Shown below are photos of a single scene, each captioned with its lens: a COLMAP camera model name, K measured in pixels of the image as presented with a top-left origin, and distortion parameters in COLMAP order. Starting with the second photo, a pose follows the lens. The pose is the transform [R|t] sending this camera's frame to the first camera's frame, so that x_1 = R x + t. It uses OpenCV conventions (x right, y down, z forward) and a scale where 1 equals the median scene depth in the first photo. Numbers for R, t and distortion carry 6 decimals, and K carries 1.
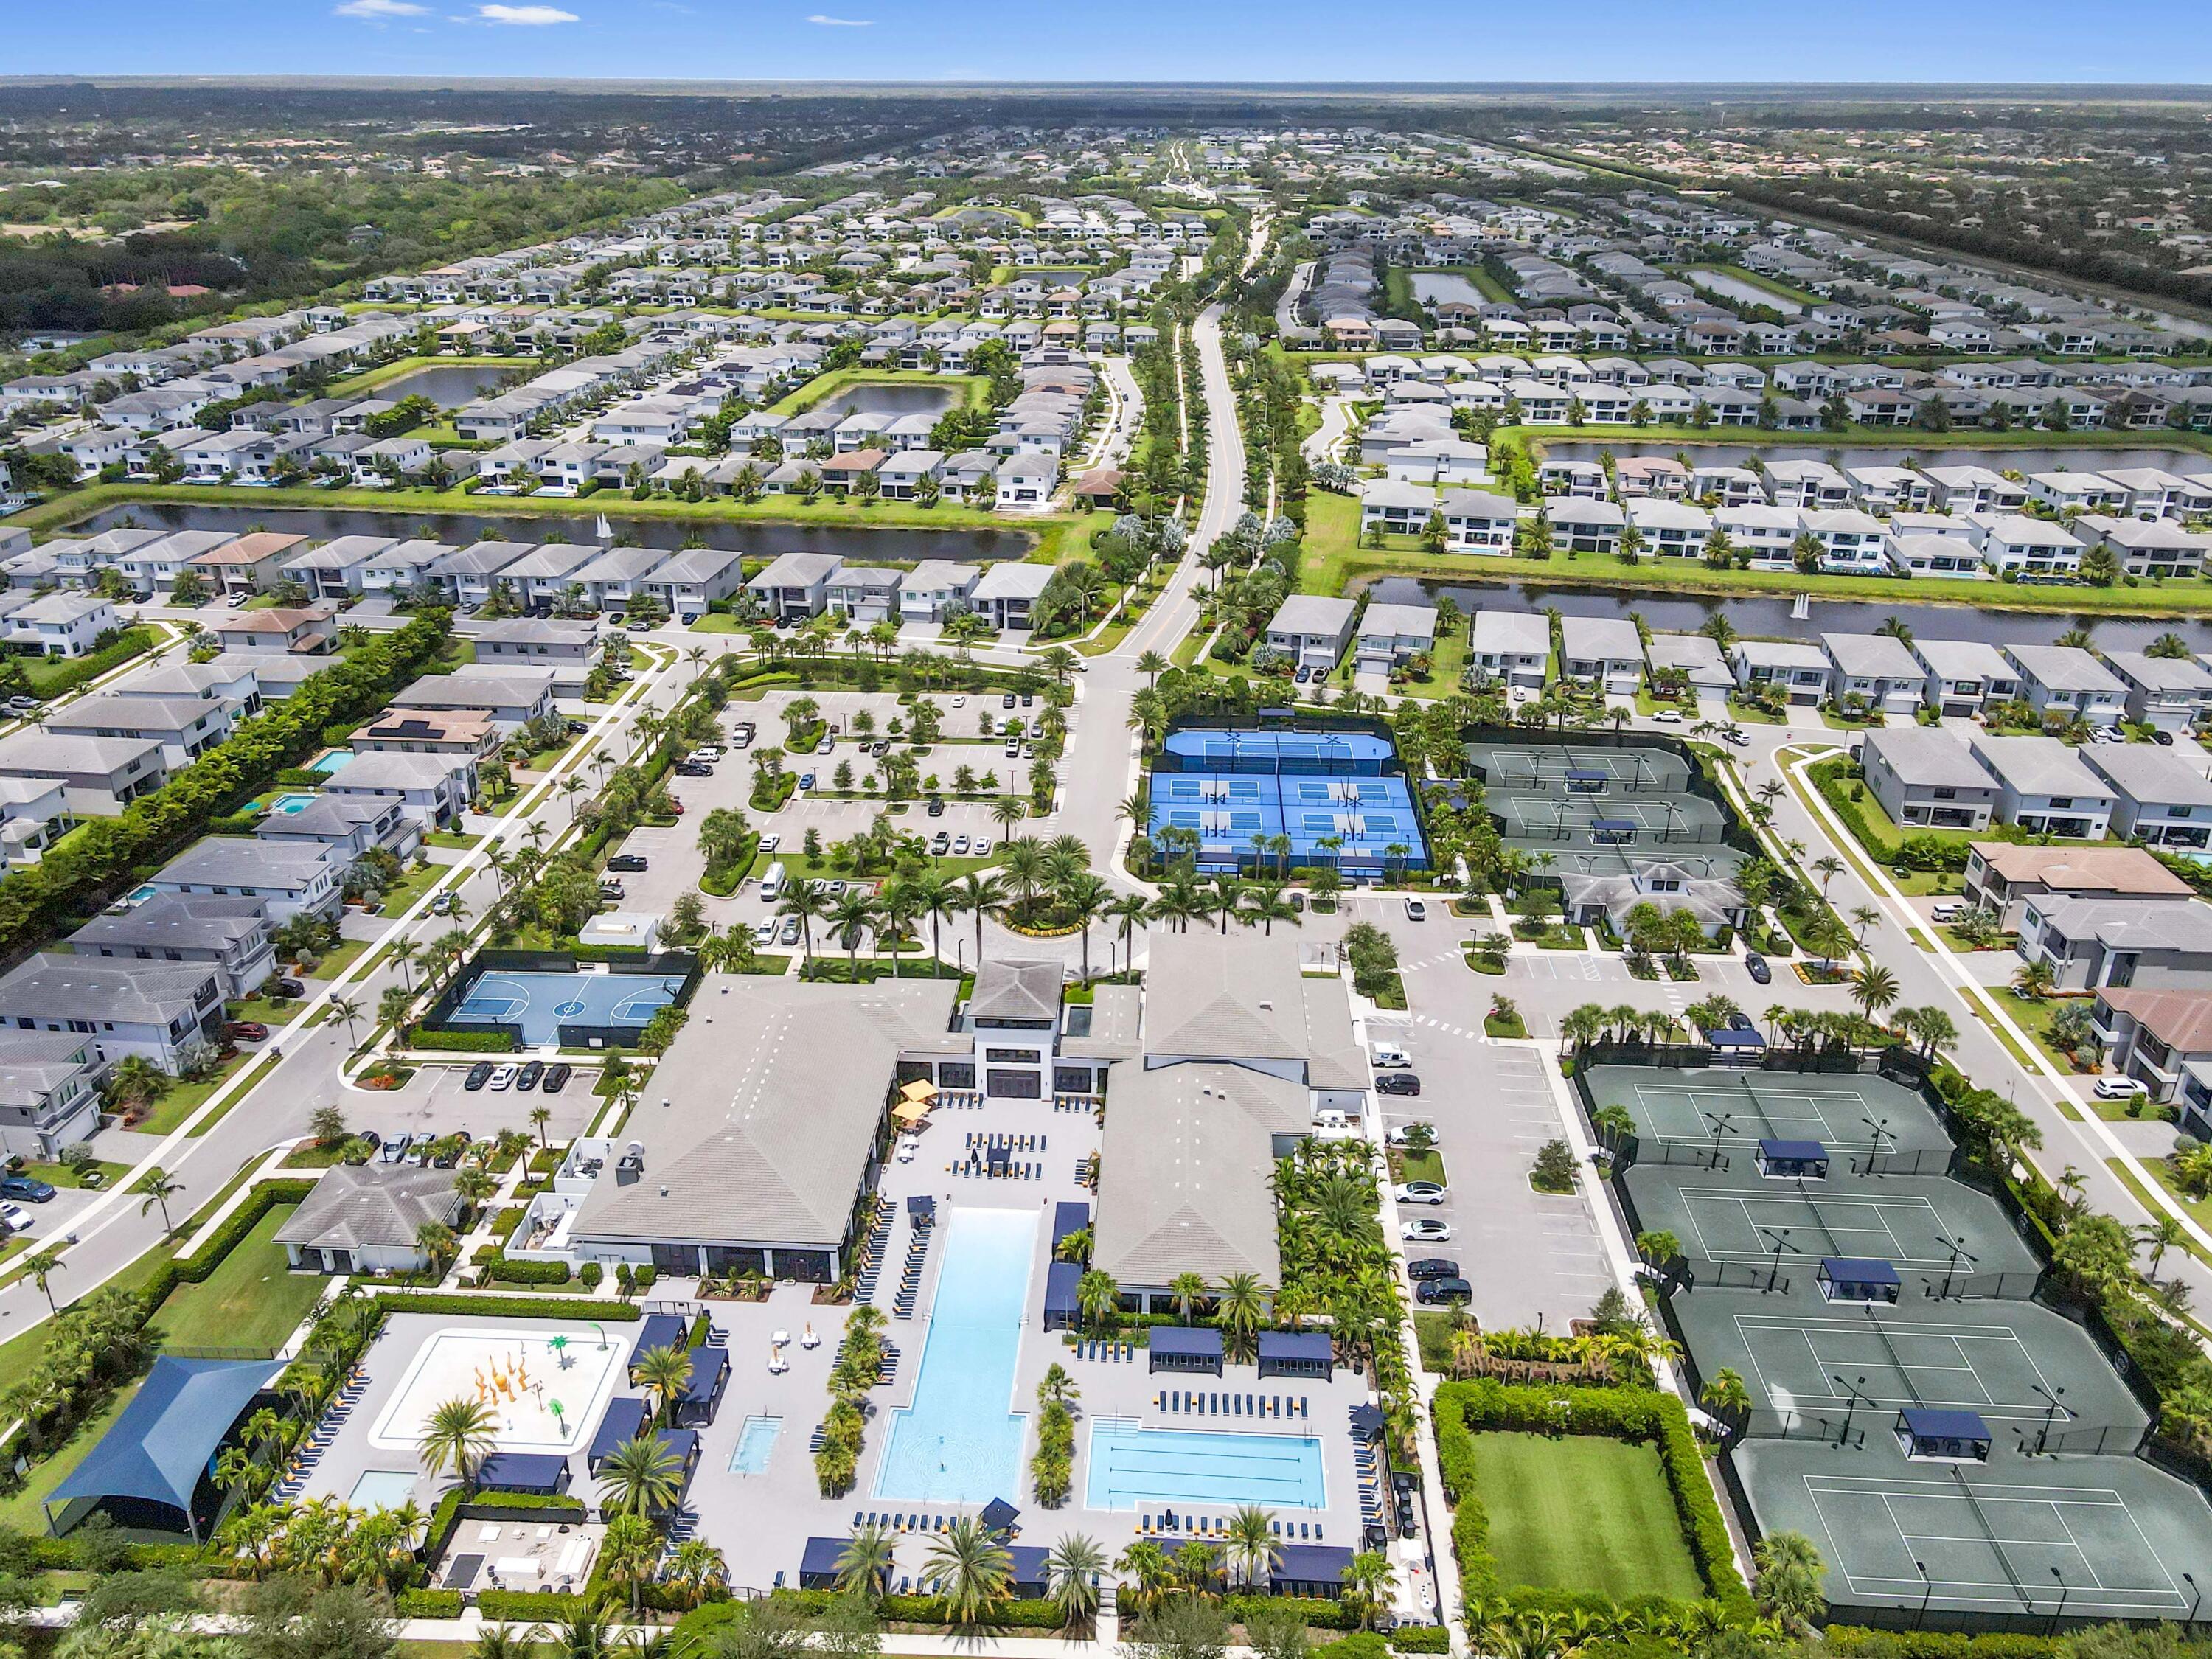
lens RADIAL K [[1609.3, 0, 1095.7], [0, 1609.3, 829.4], [0, 0, 1]] dist [-0.014704, 0.049039]
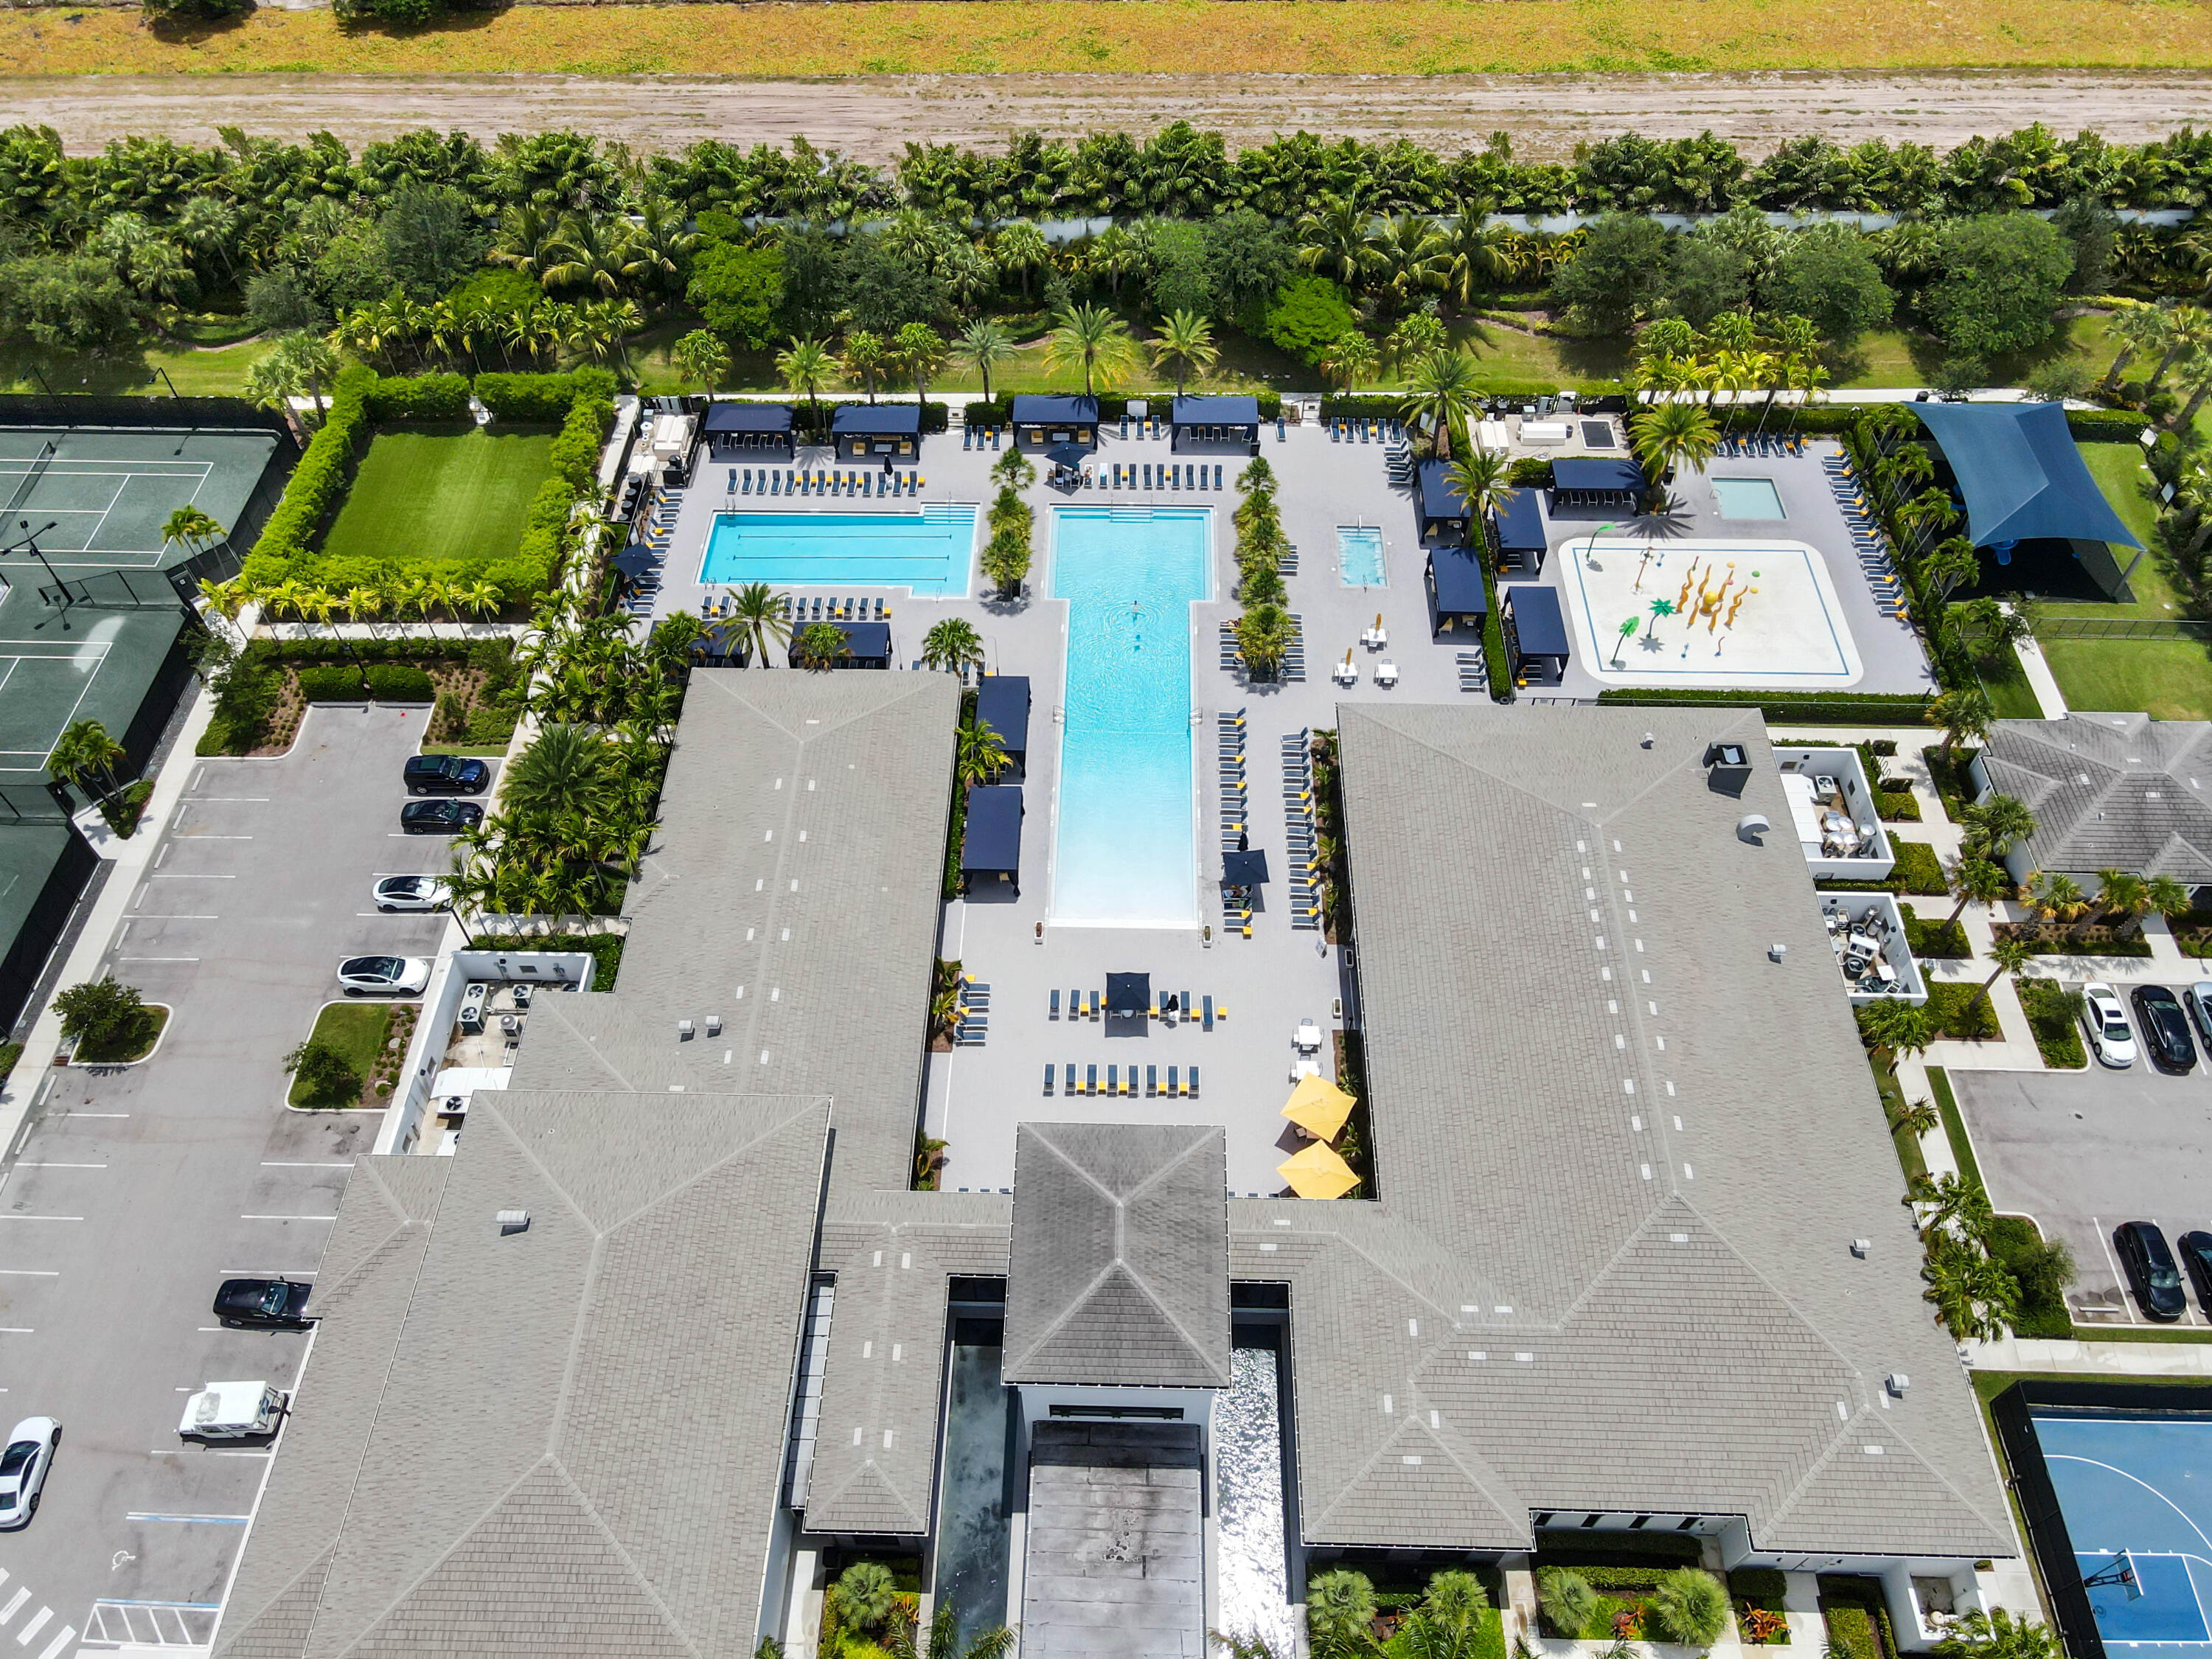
lens RADIAL K [[1609.3, 0, 1095.7], [0, 1609.3, 829.4], [0, 0, 1]] dist [-0.014704, 0.049039]
pose [[-0.999591, 0.023953, -0.015644, -0.051029], [-0.009713, 0.230196, 0.973096, -0.406395], [0.026910, 0.972850, -0.229869, 1.296150]]
